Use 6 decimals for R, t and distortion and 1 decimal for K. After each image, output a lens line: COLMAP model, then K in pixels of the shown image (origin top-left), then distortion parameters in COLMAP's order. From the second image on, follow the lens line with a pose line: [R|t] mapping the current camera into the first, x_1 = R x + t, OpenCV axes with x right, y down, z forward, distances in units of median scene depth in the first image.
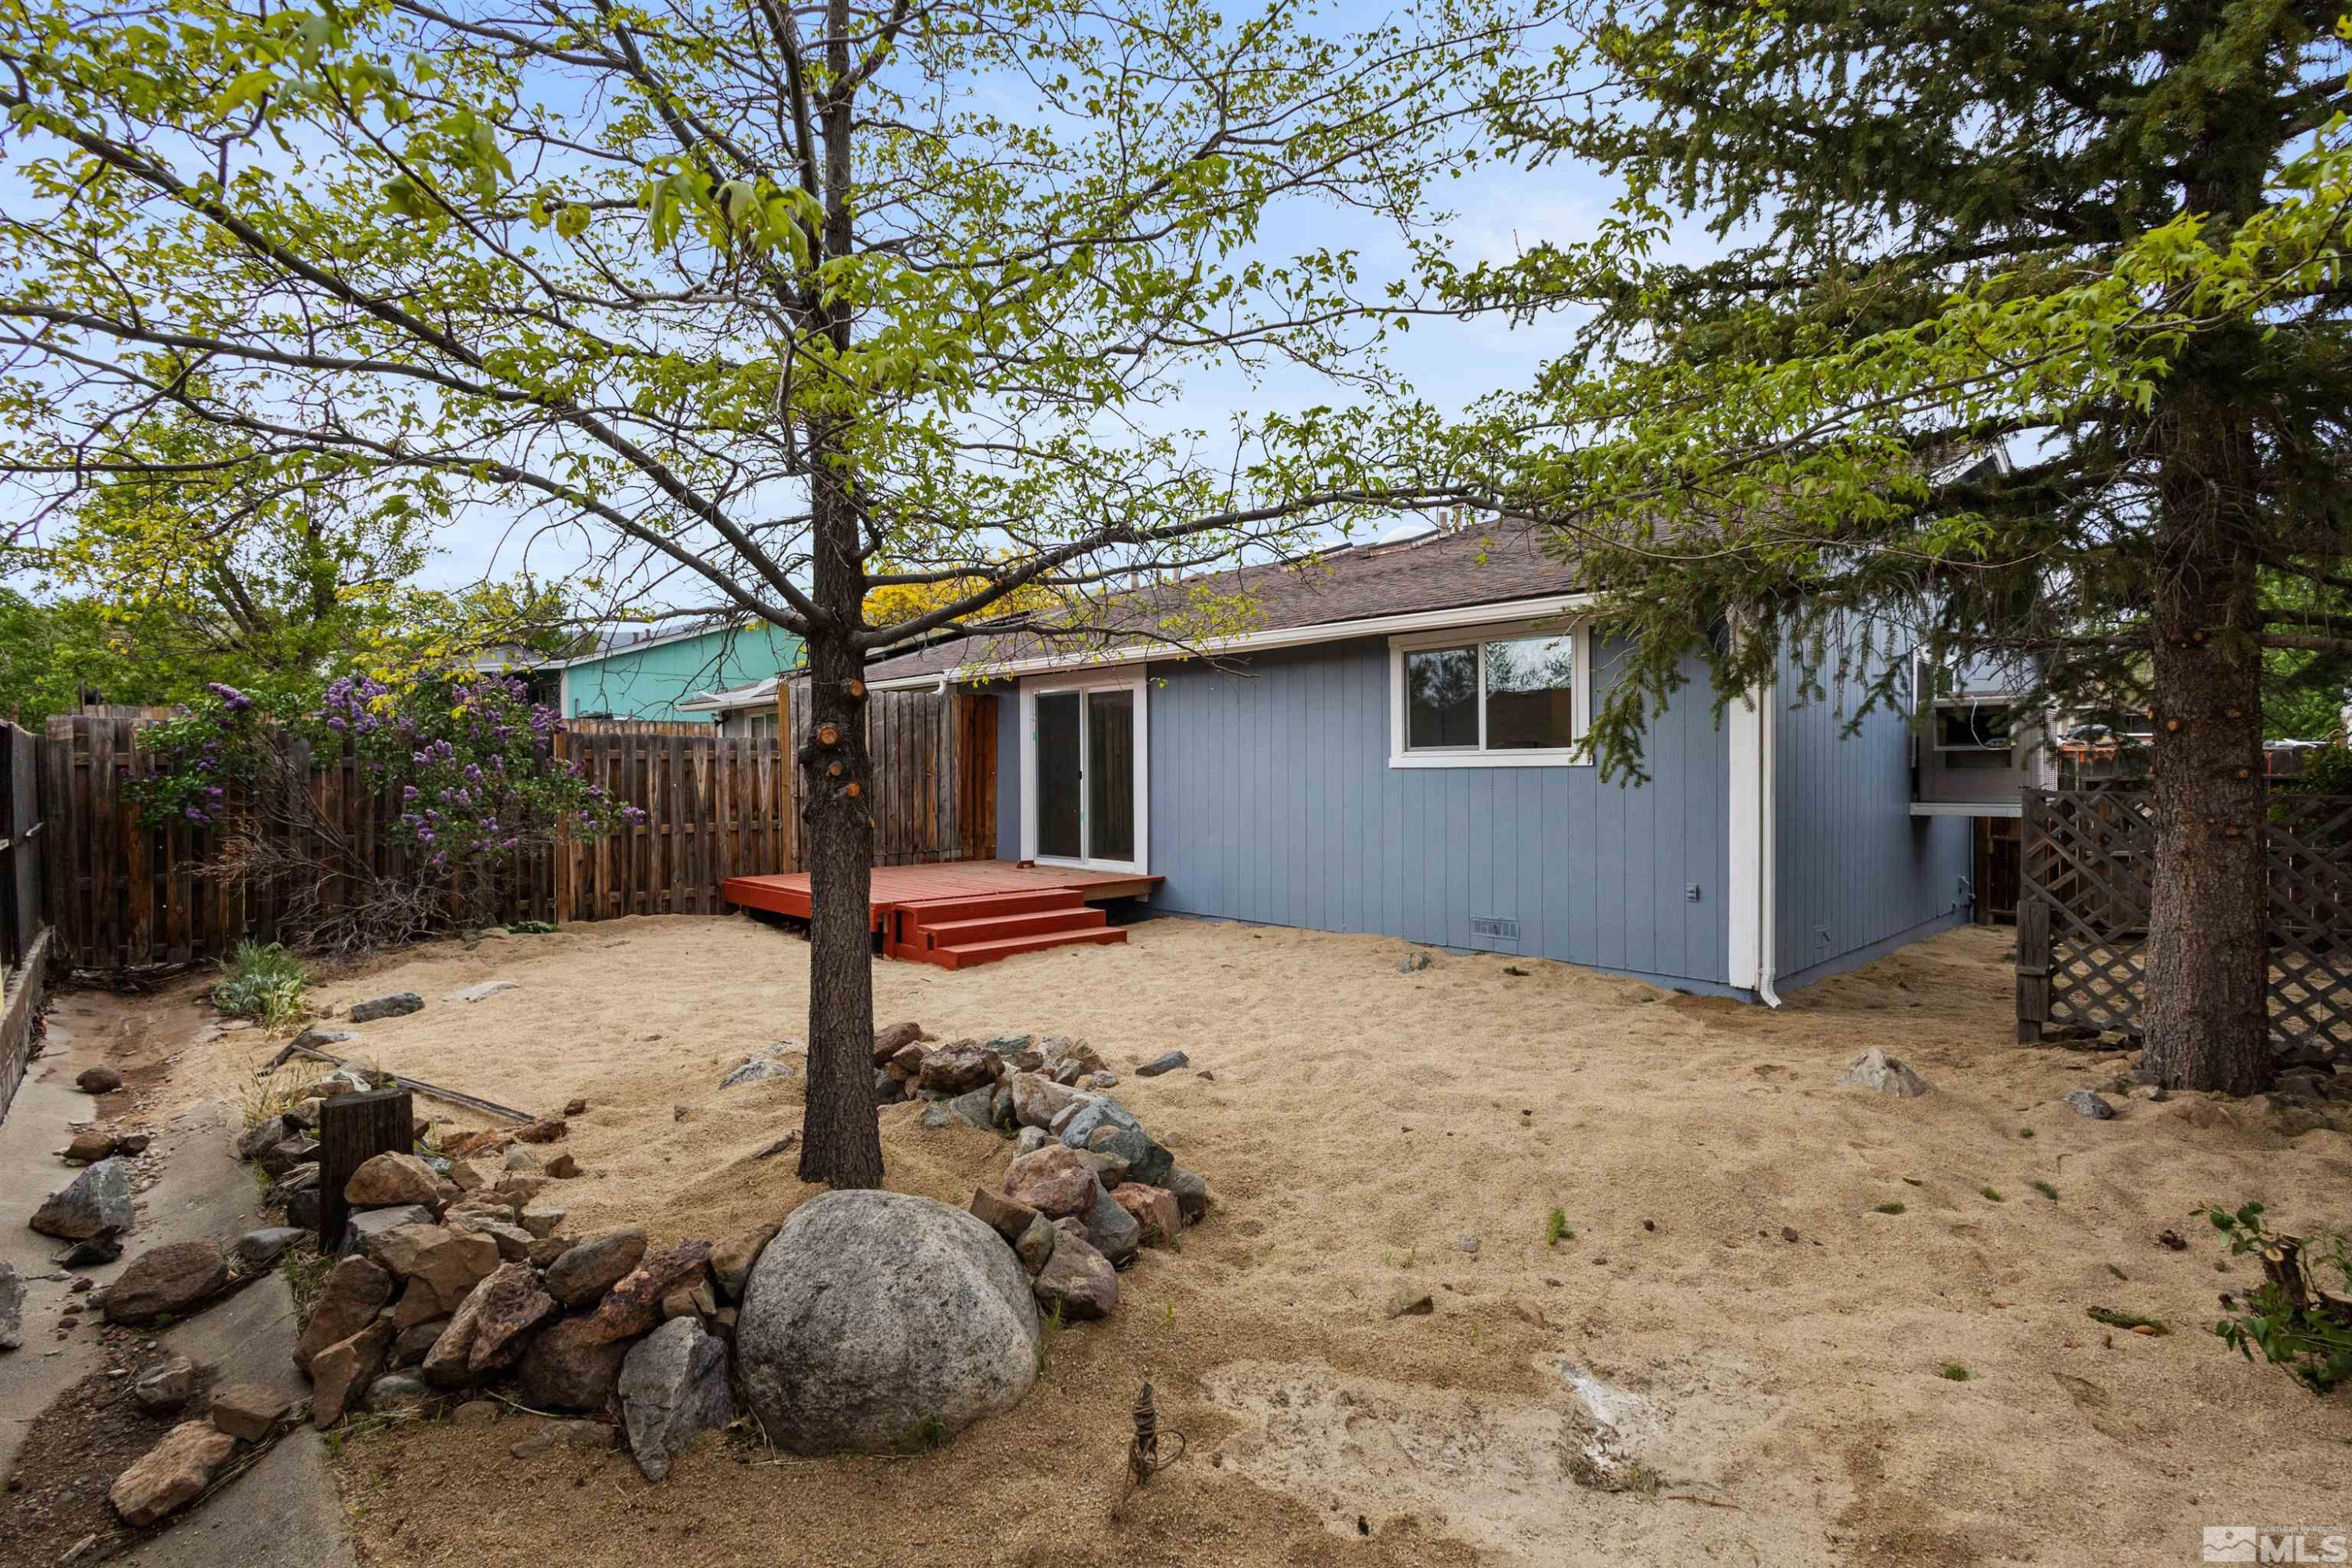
lens RADIAL K [[1078.3, 0, 1183.7], [0, 1078.3, 780.3], [0, 0, 1]] dist [0.005706, 0.000405]
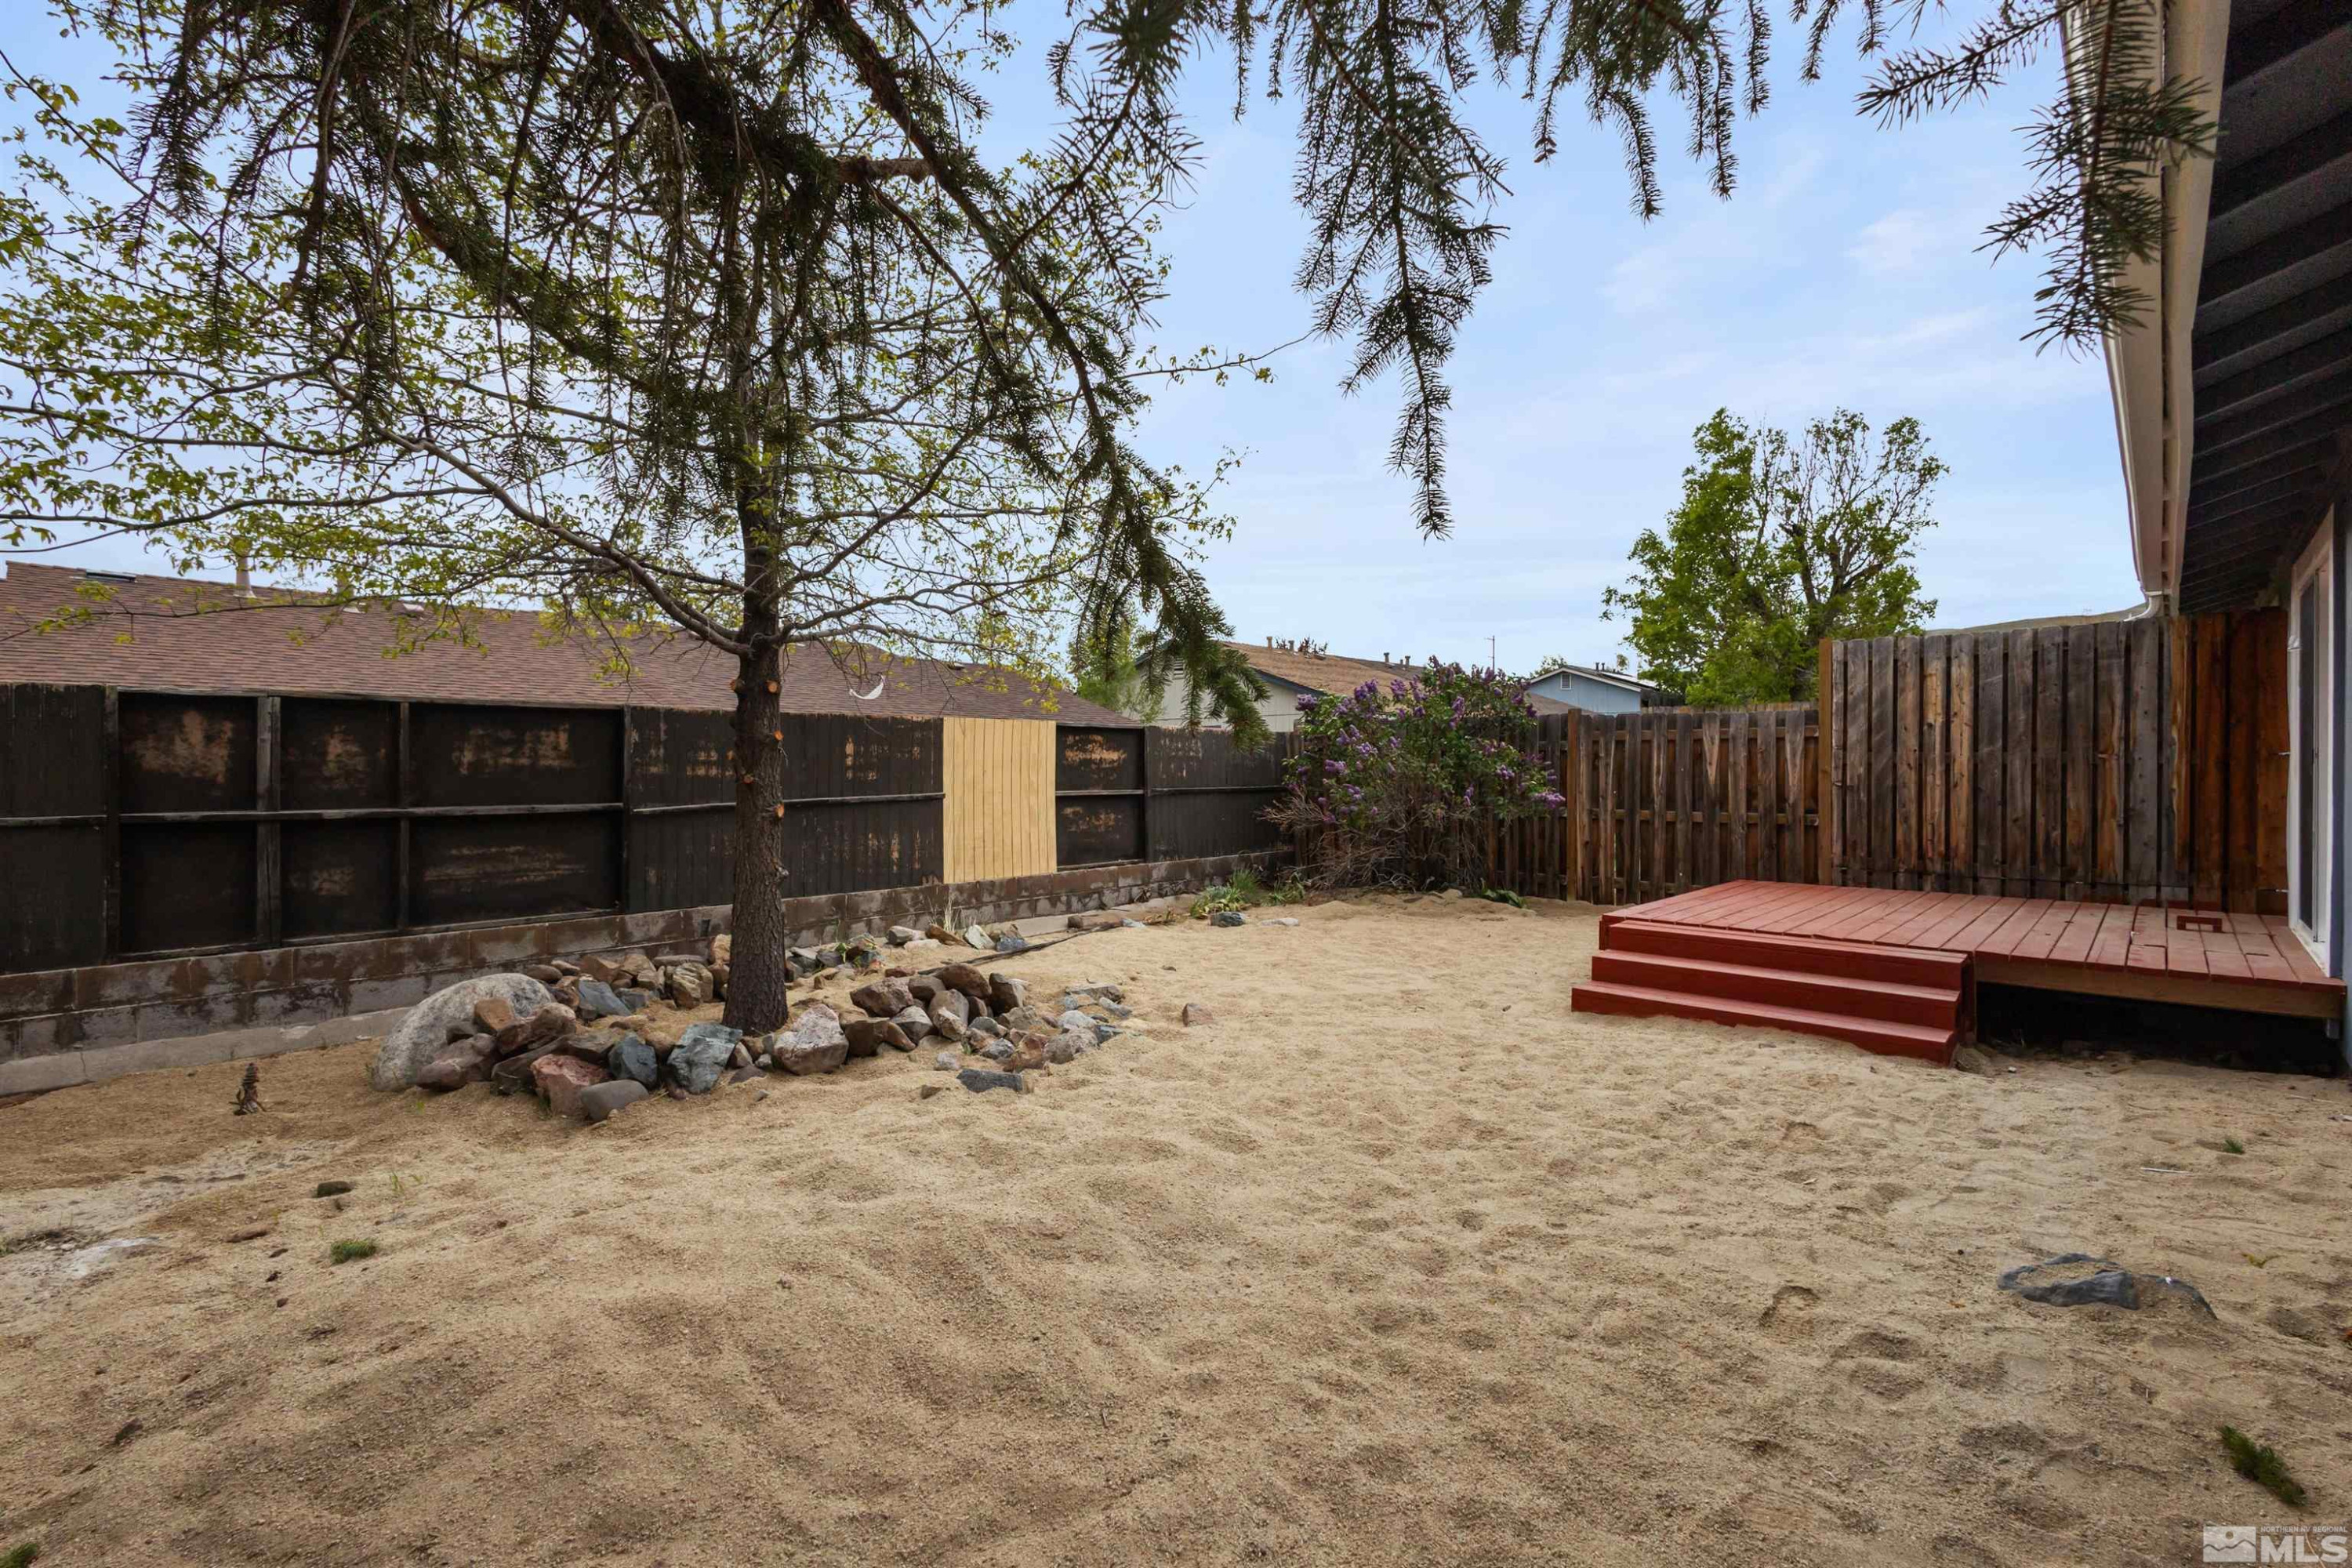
lens RADIAL K [[1078.3, 0, 1154.3], [0, 1078.3, 770.0], [0, 0, 1]] dist [0.005706, 0.000405]
pose [[0.064227, 0.009770, -0.997887, 0.405306], [-0.010024, 0.999908, 0.009144, 0.002180], [0.997885, 0.009416, 0.064319, 0.509227]]
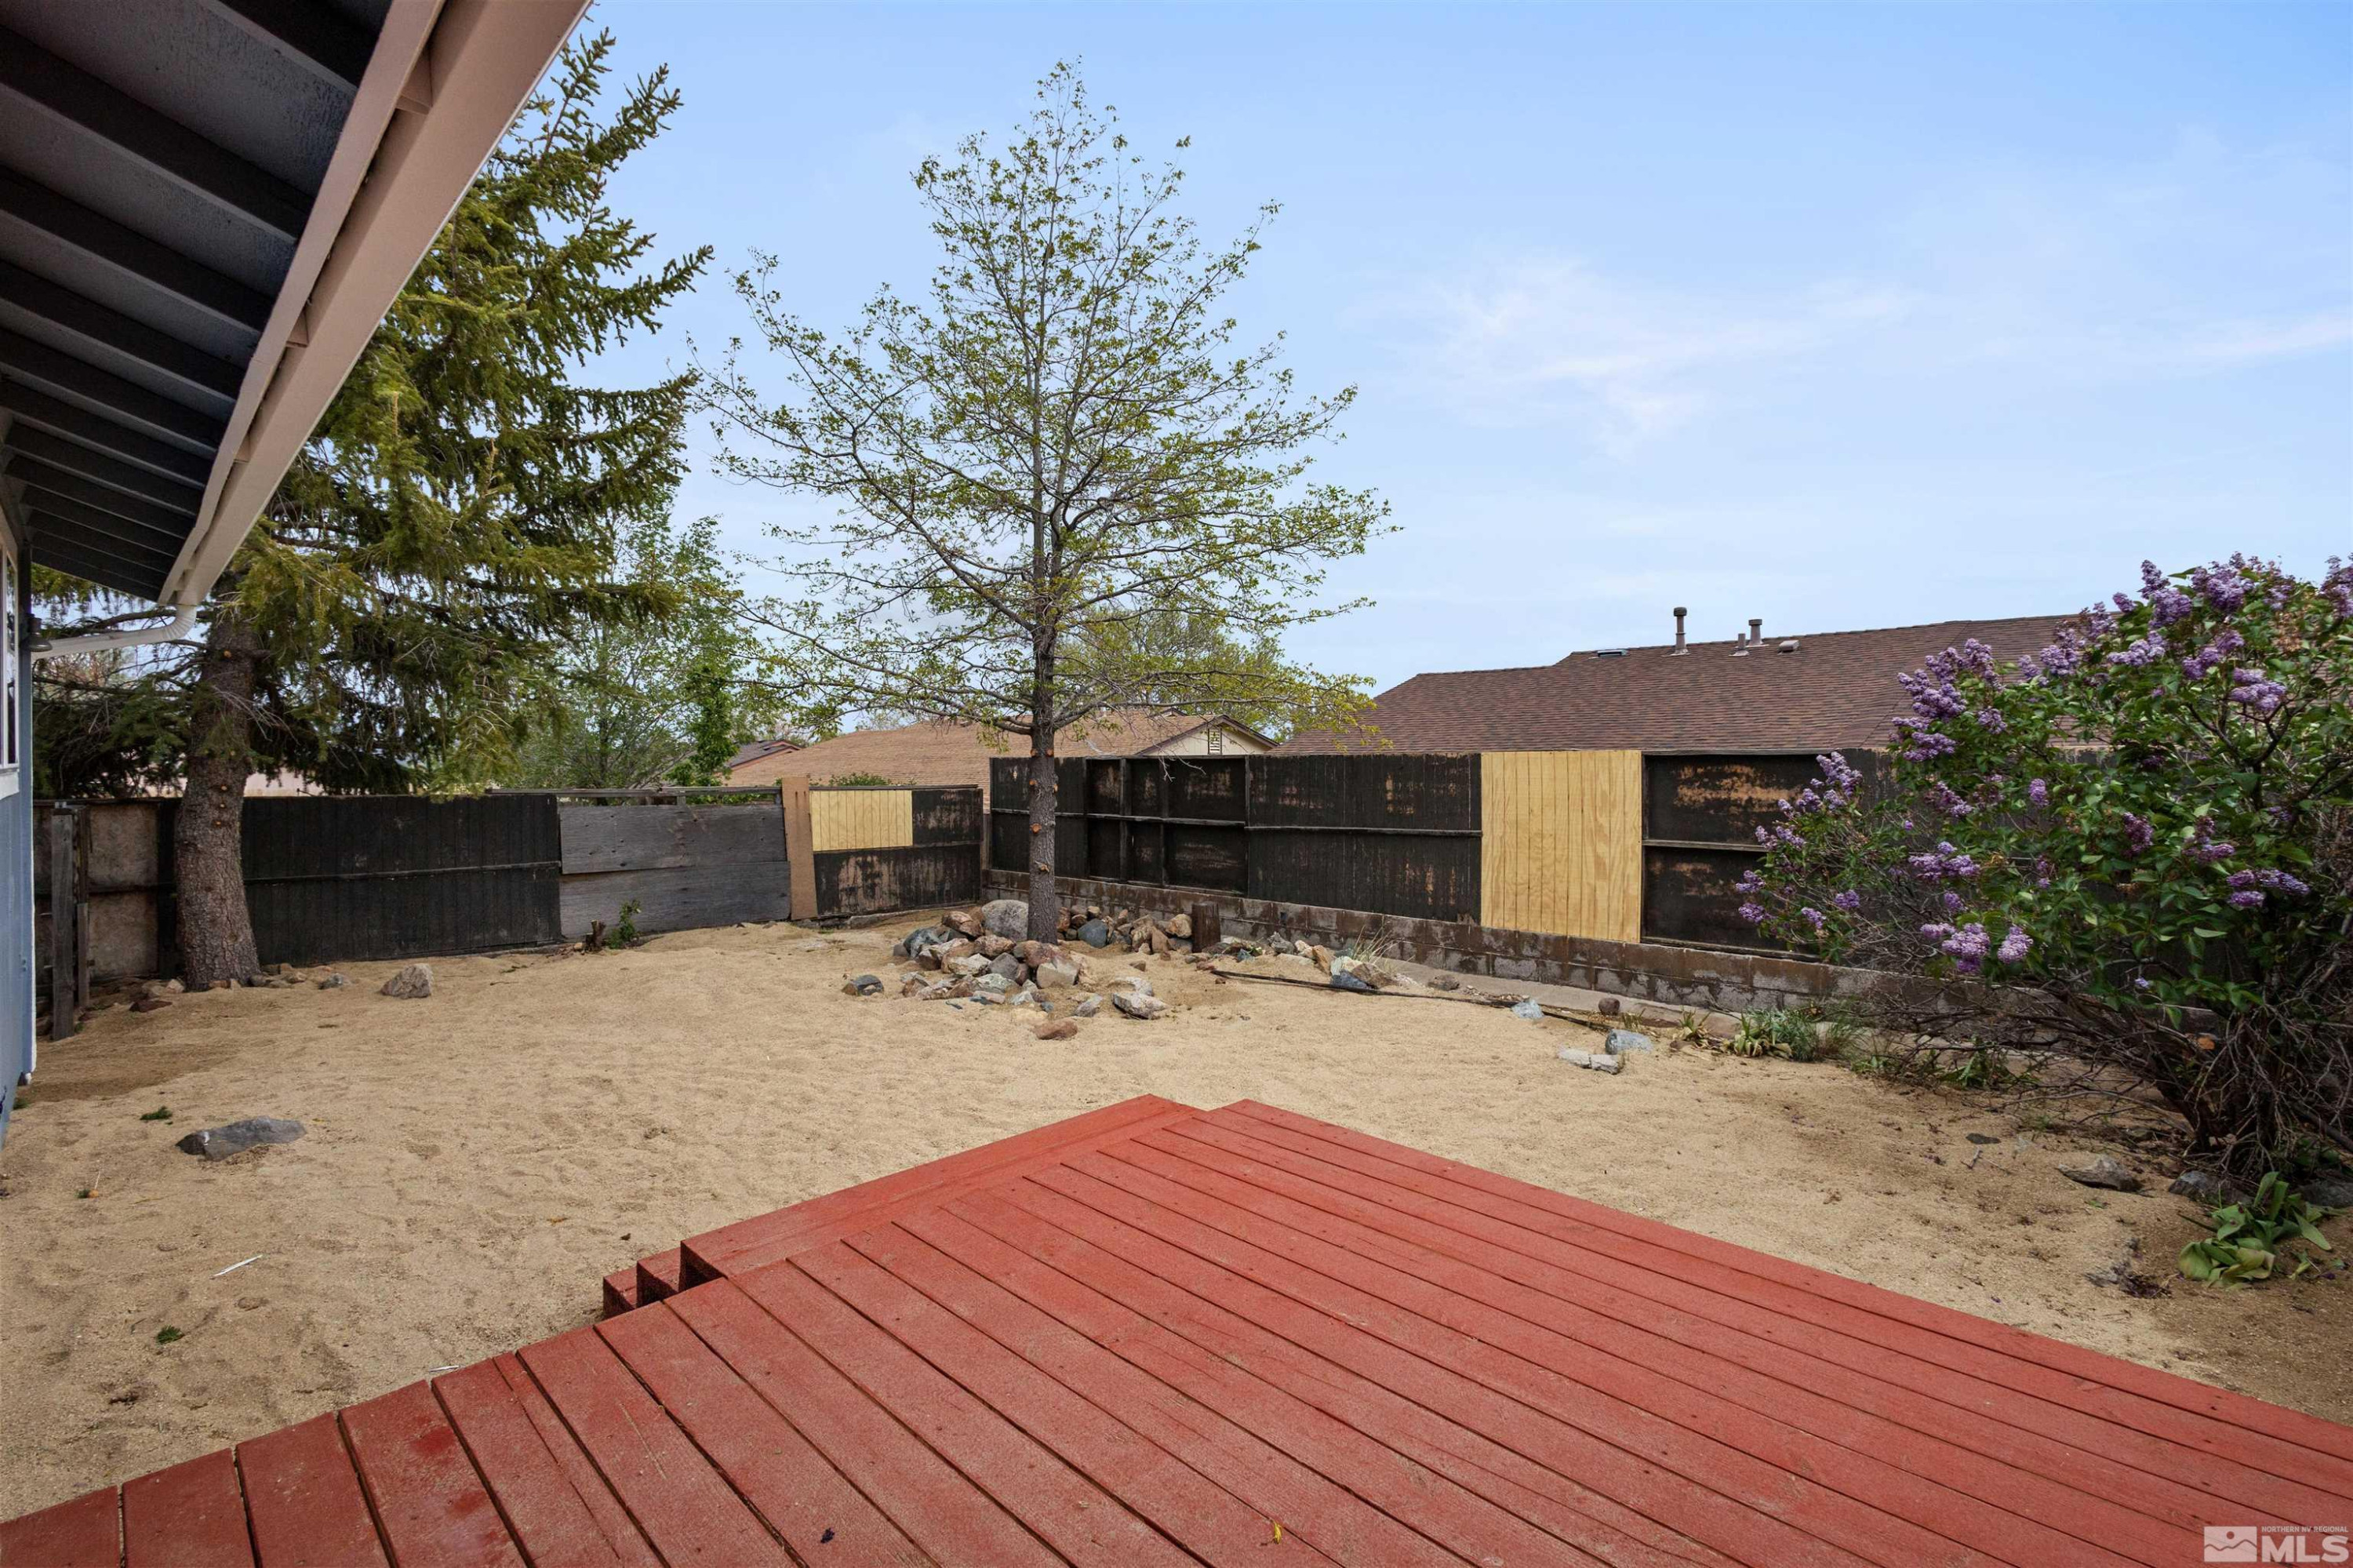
lens RADIAL K [[1078.8, 0, 1166.7], [0, 1078.8, 778.2], [0, 0, 1]] dist [0.005706, 0.000405]
pose [[-0.999514, 0.000937, -0.031157, -0.164127], [0.000409, 0.999856, 0.016962, -0.023370], [0.031168, 0.016941, -0.999371, 1.179426]]
